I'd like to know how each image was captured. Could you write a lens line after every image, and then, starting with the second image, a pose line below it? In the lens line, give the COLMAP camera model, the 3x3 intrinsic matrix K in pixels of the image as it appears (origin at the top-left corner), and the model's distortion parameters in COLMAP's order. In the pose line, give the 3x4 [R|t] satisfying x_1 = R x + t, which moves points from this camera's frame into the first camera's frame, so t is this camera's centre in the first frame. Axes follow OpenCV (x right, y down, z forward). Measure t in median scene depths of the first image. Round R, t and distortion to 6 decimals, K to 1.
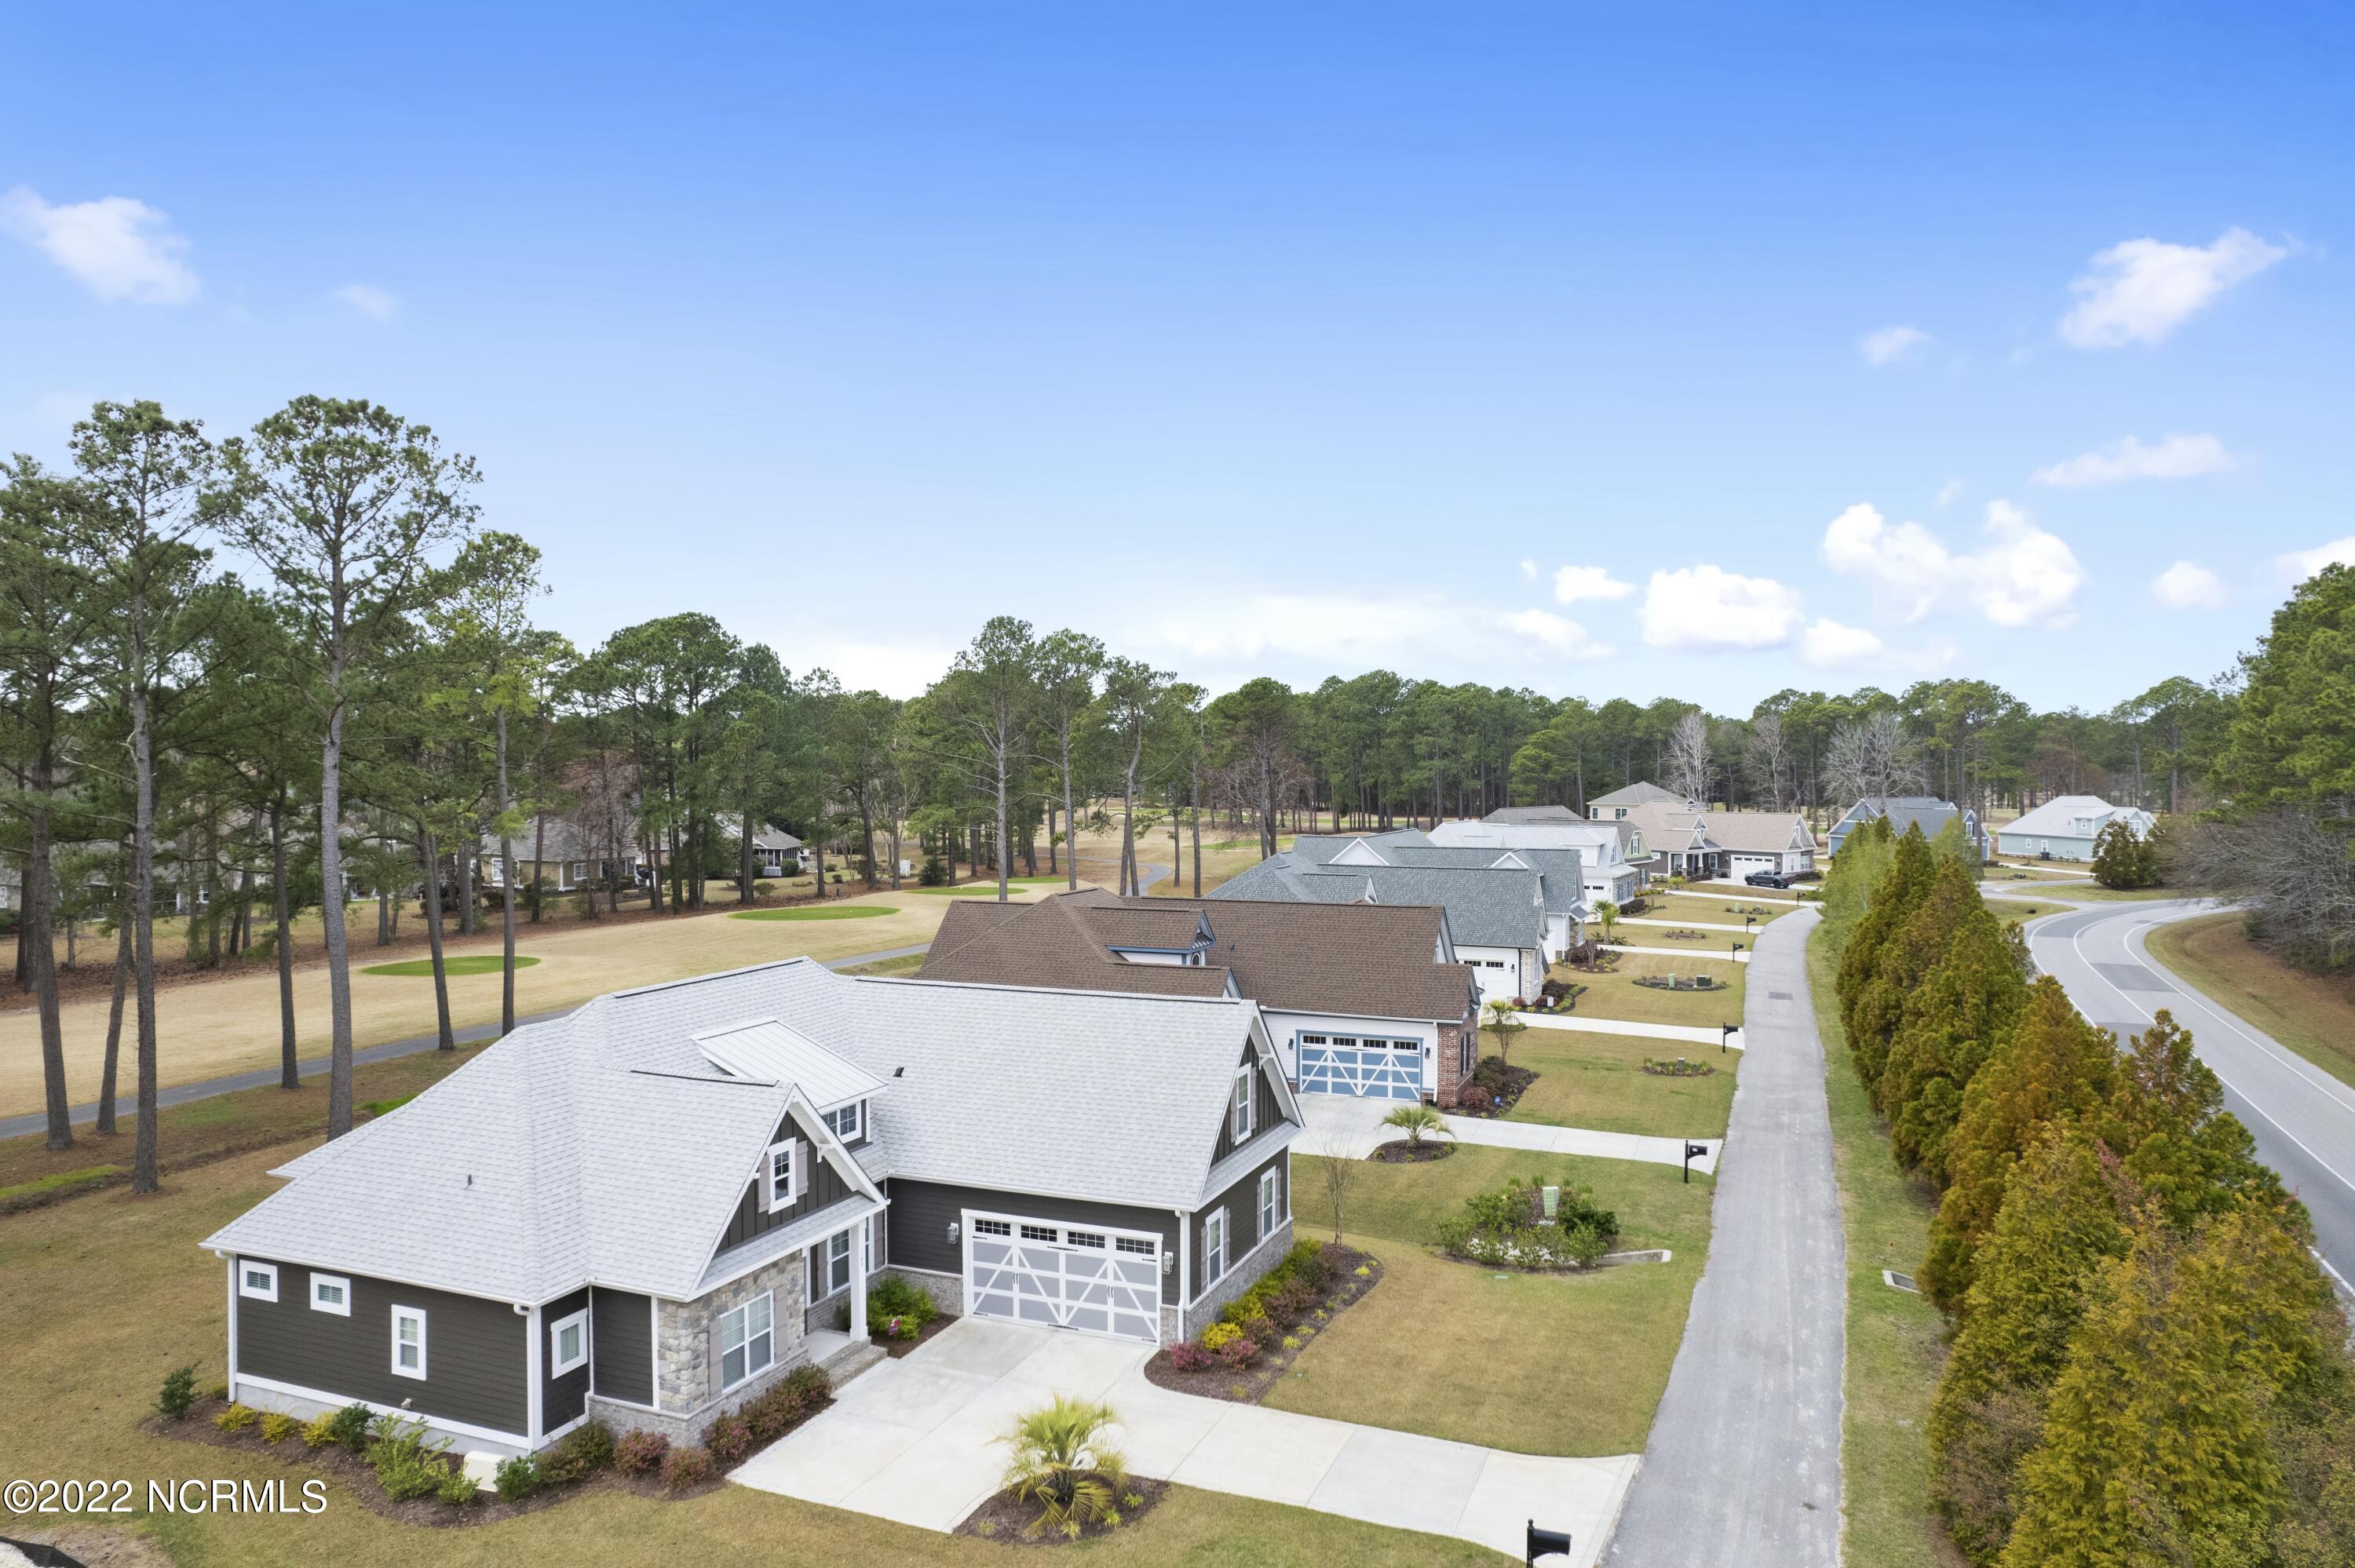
lens RADIAL K [[1514.2, 0, 1184.6], [0, 1514.2, 786.5], [0, 0, 1]] dist [-0.047902, 0.016098]
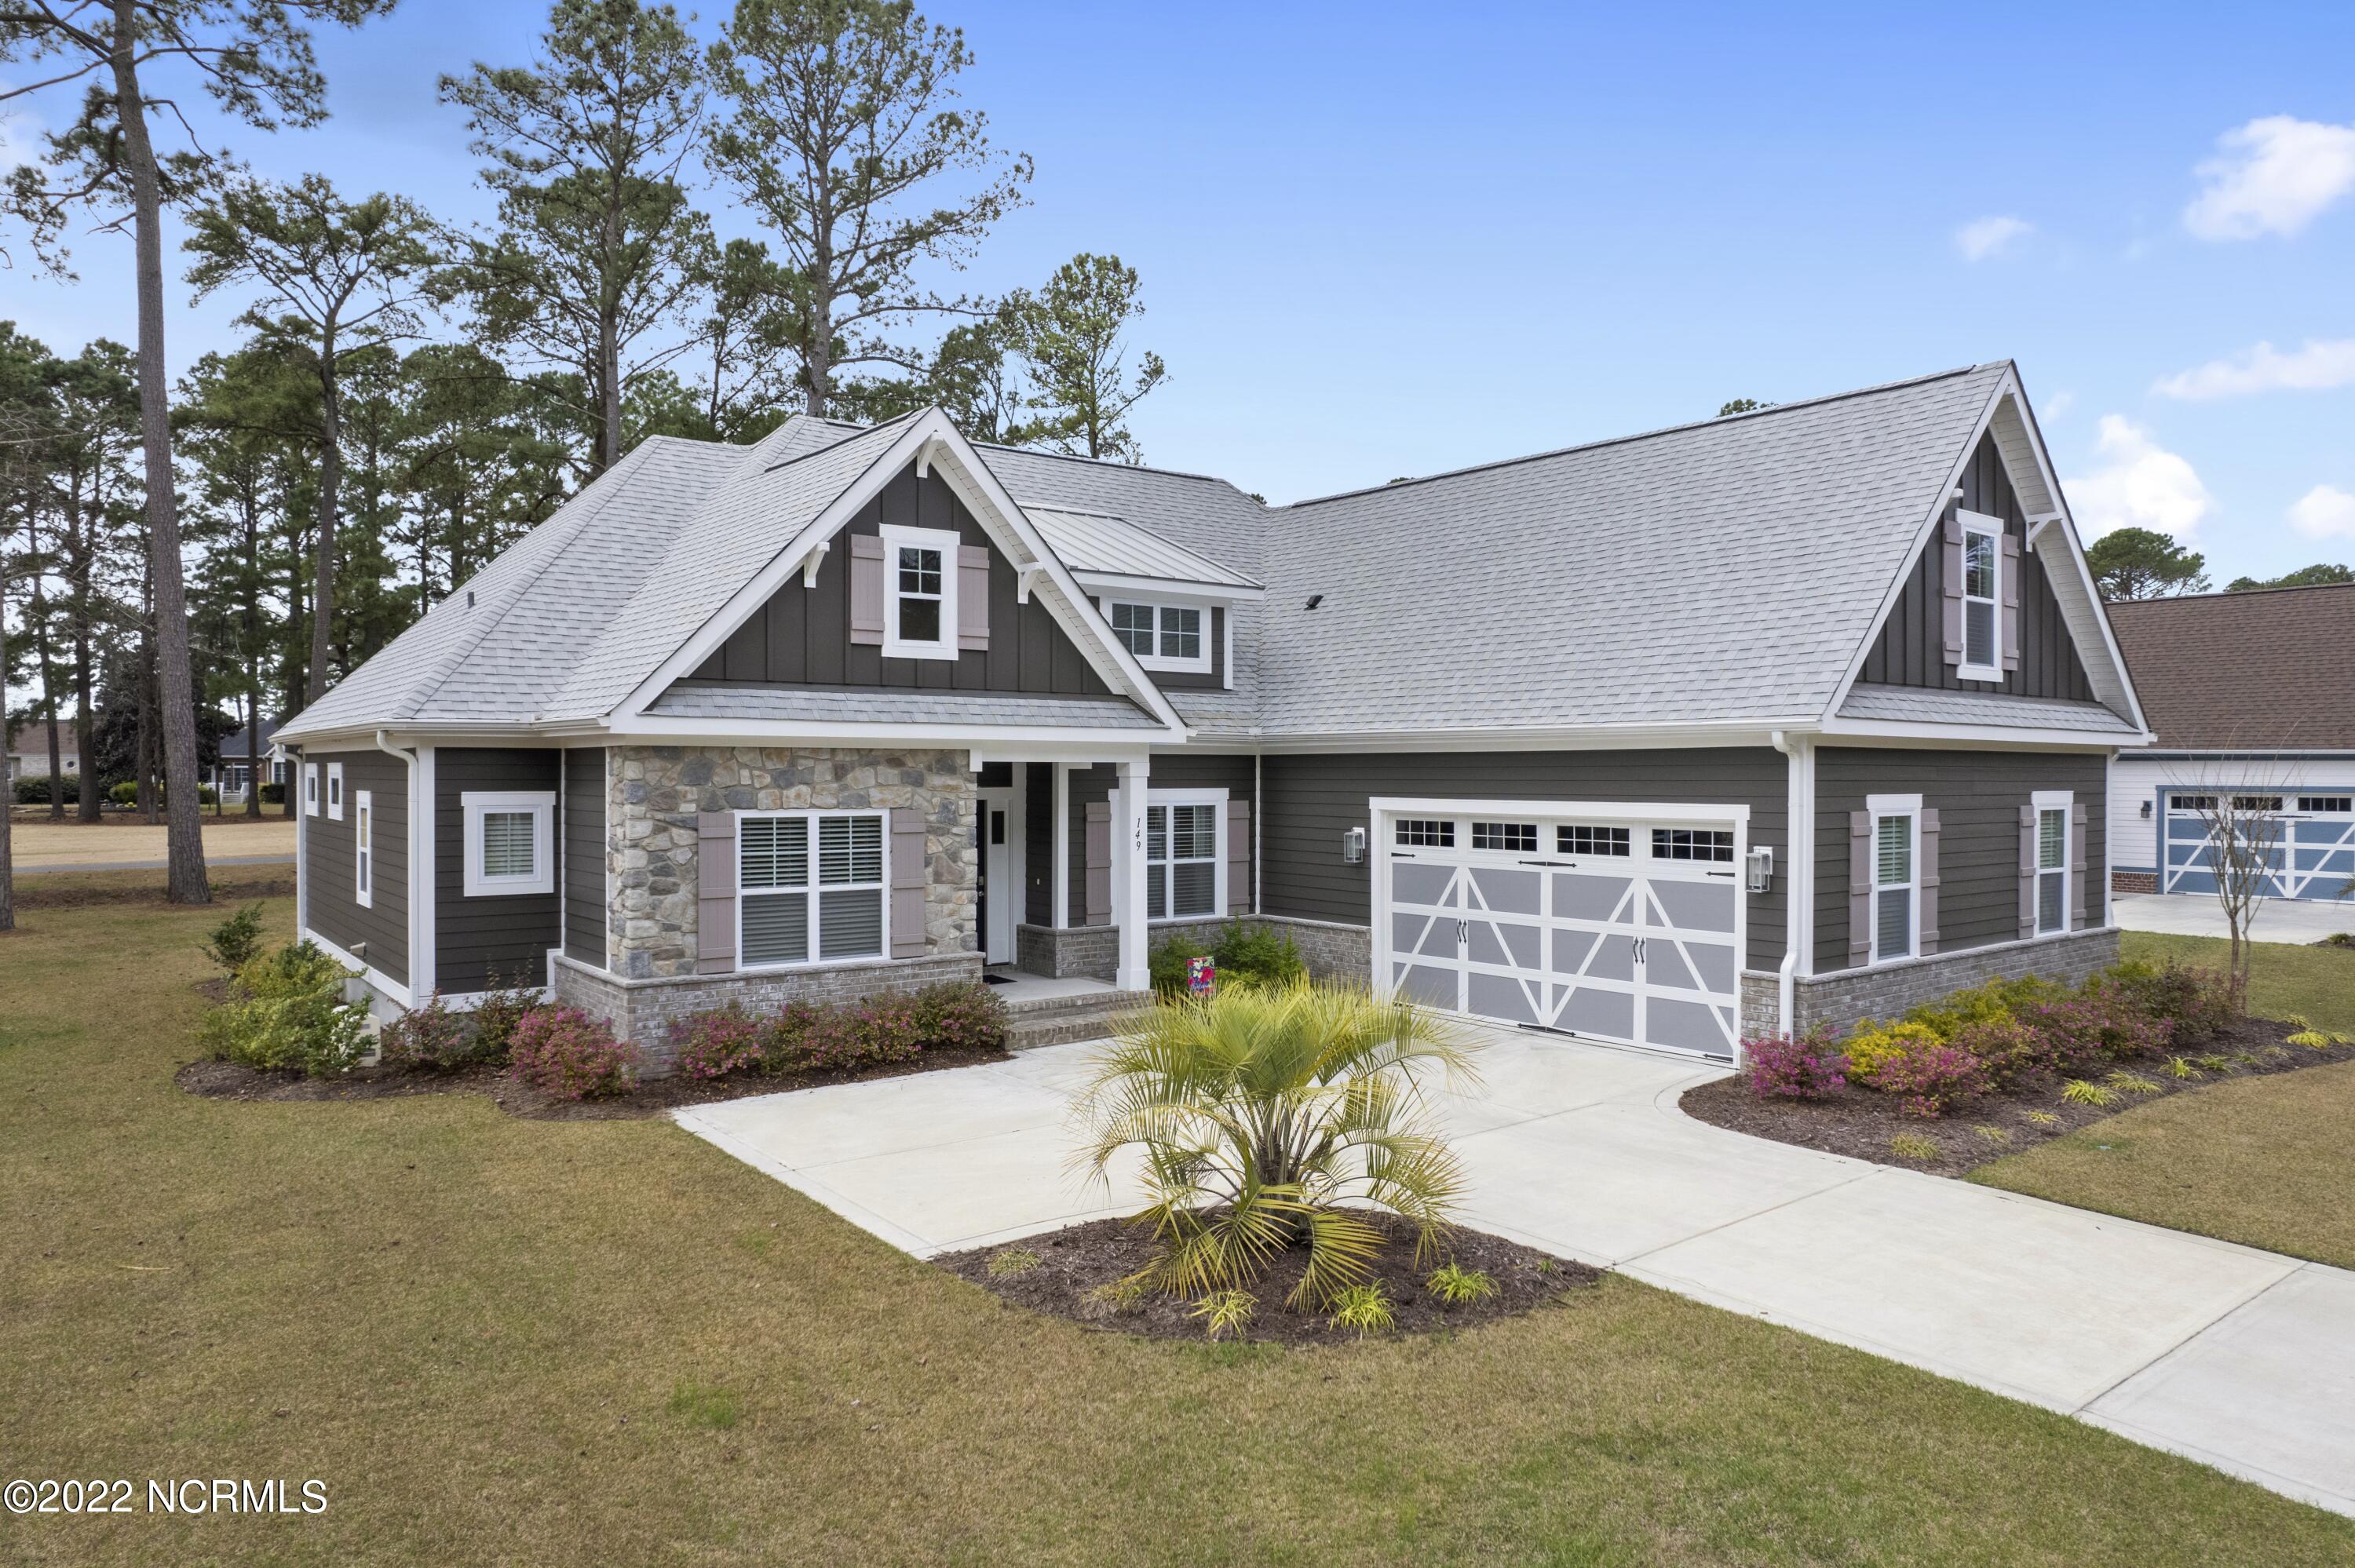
lens RADIAL K [[1514.2, 0, 1181.8], [0, 1514.2, 773.9], [0, 0, 1]] dist [-0.047902, 0.016098]
pose [[0.866620, 0.006037, -0.498933, 0.059131], [-0.010079, 0.999935, -0.005408, 0.288934], [0.498867, 0.009715, 0.866624, 0.539340]]
